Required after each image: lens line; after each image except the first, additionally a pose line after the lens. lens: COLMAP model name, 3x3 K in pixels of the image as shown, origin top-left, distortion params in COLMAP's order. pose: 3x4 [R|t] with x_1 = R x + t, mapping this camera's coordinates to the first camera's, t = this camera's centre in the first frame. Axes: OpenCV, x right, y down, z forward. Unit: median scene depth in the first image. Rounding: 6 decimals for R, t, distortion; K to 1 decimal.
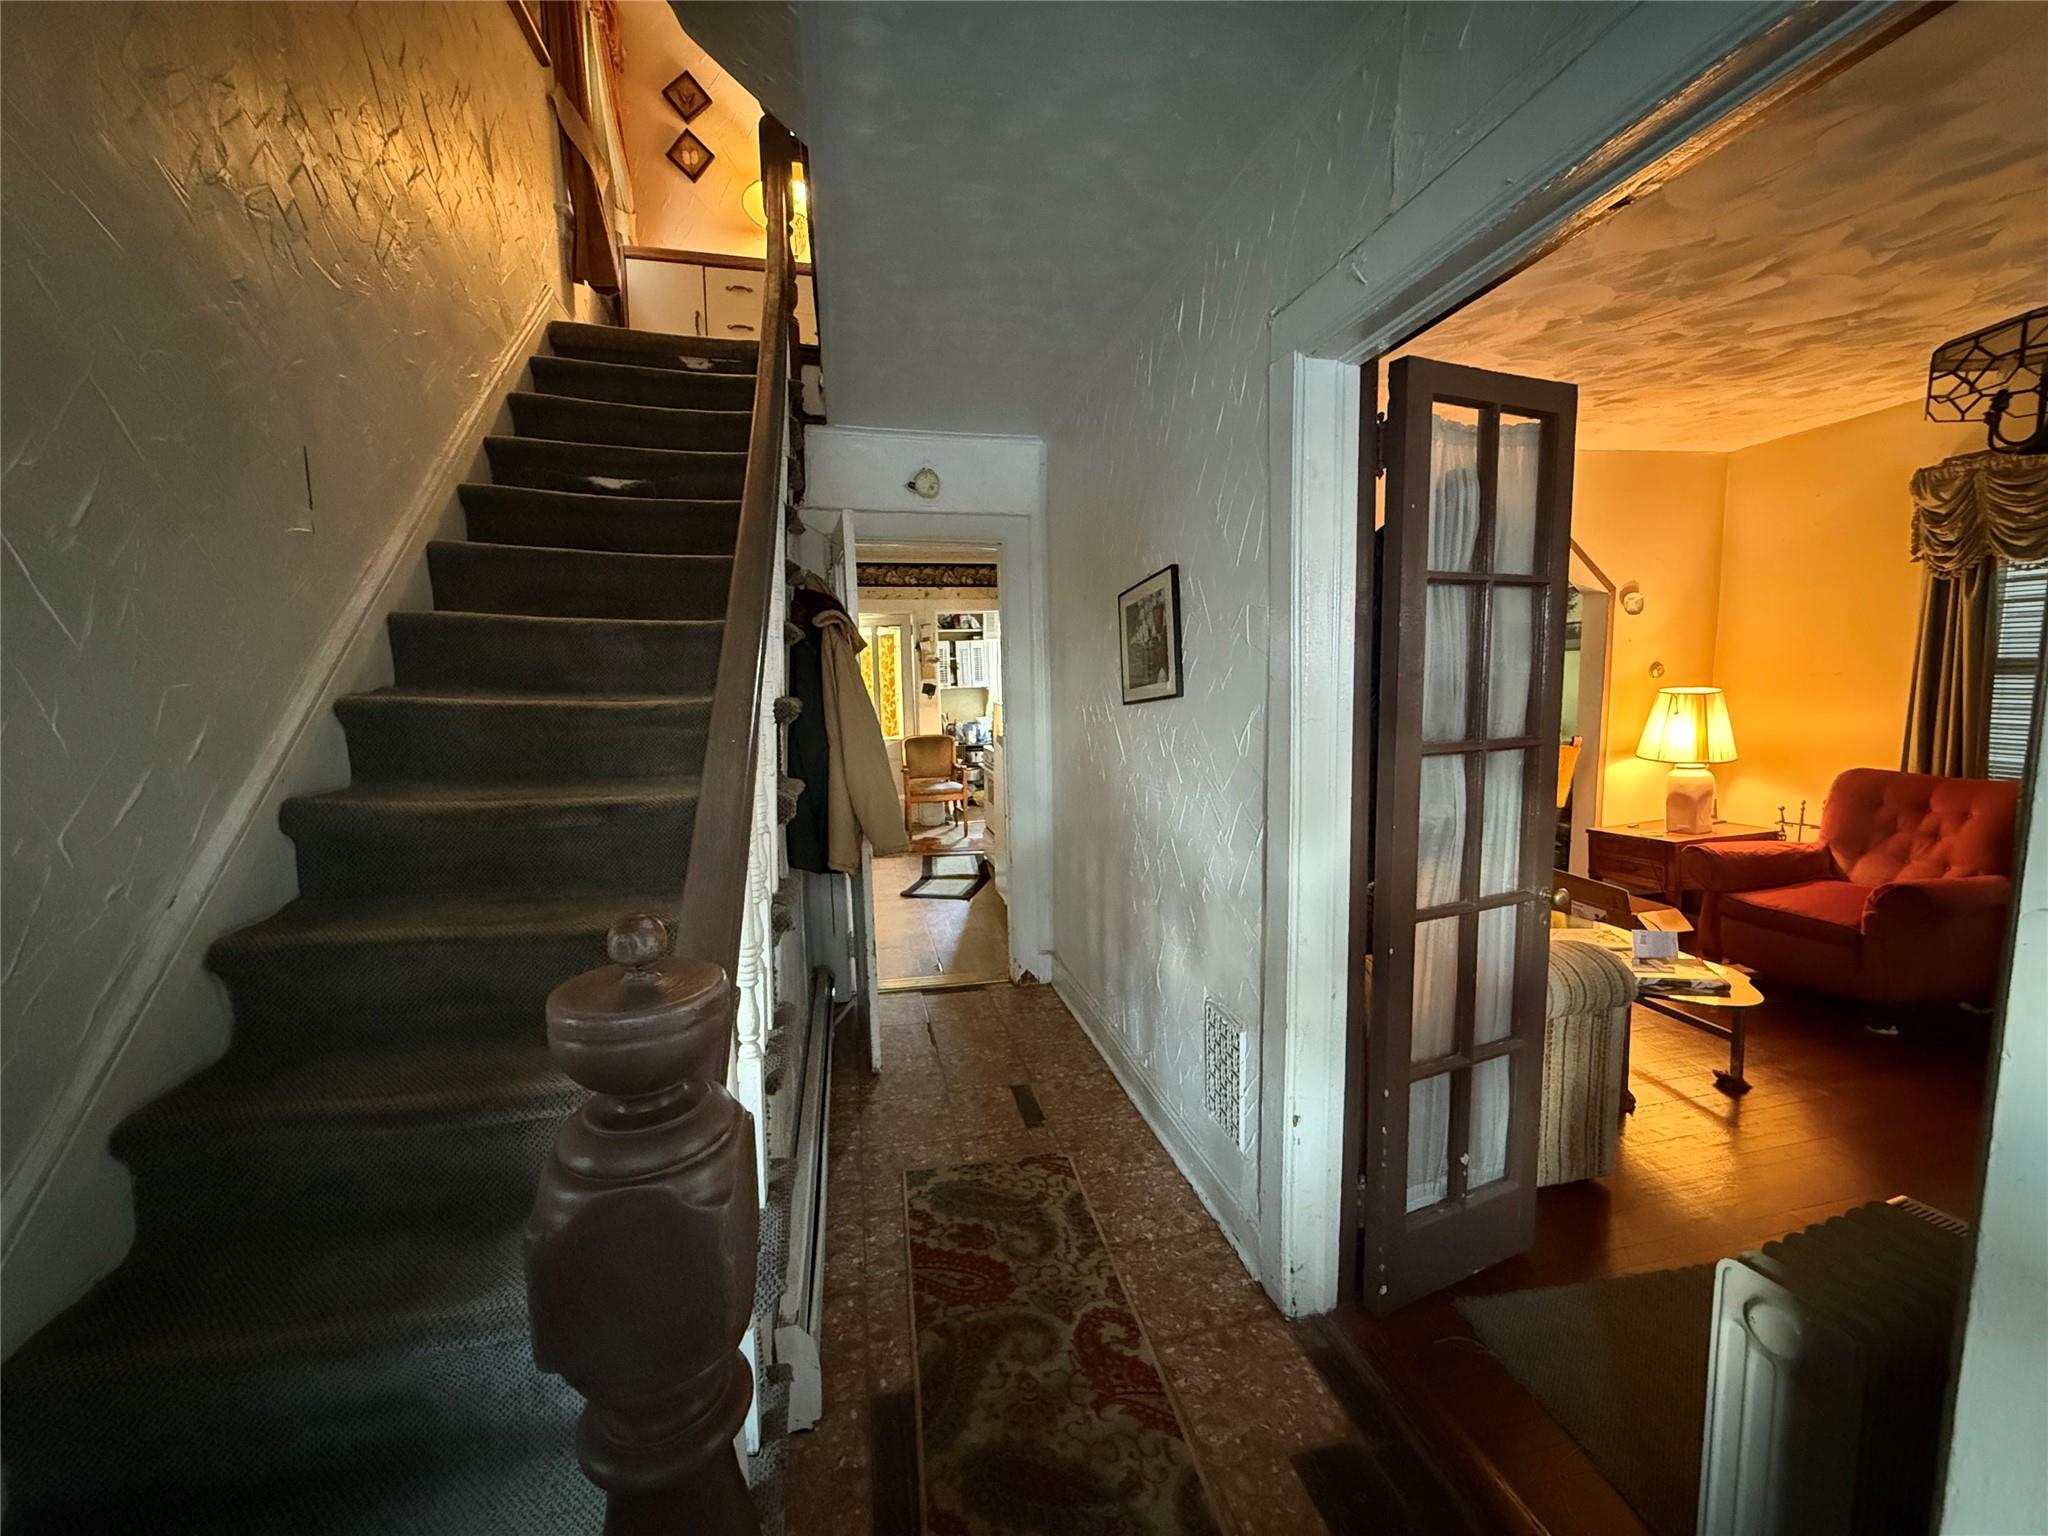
lens RADIAL K [[835.5, 0, 1019.9], [0, 835.5, 769.0], [0, 0, 1]] dist [-0.000266, -0.000001]
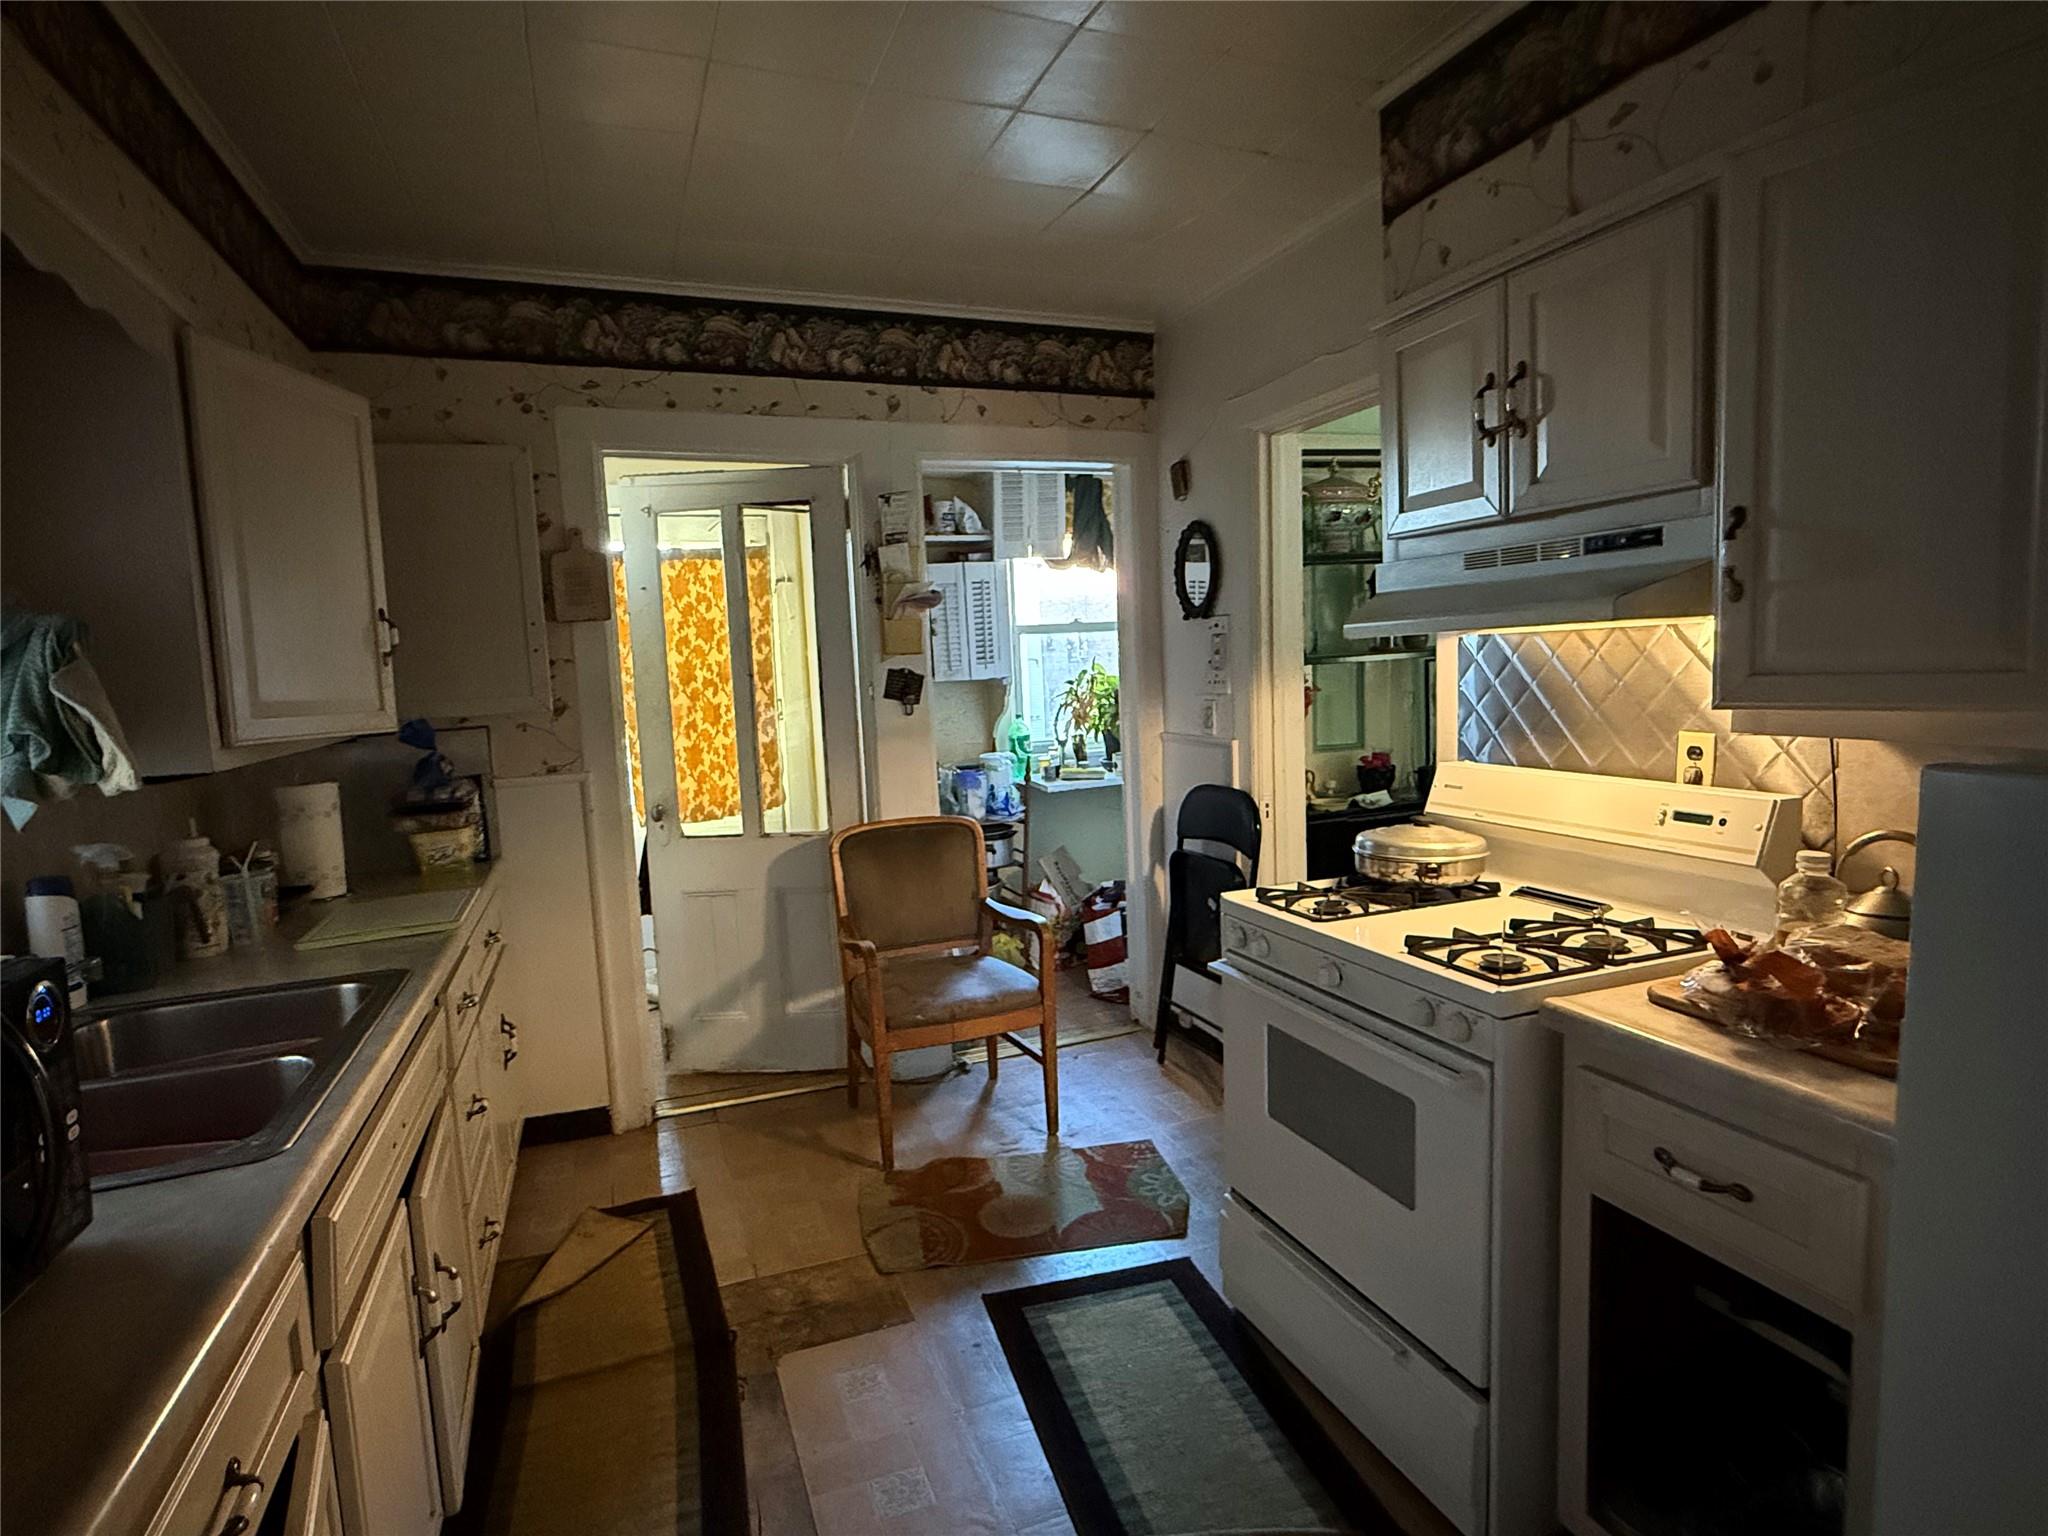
lens RADIAL K [[1074.0, 0, 1023.2], [0, 1074.0, 770.3], [0, 0, 1]] dist [0.006053, 0.002516]
pose [[0.987942, -0.032256, 0.151429, -0.128137], [0.034134, 0.999369, -0.009820, -0.054698], [-0.151016, 0.014870, 0.988419, 0.556406]]
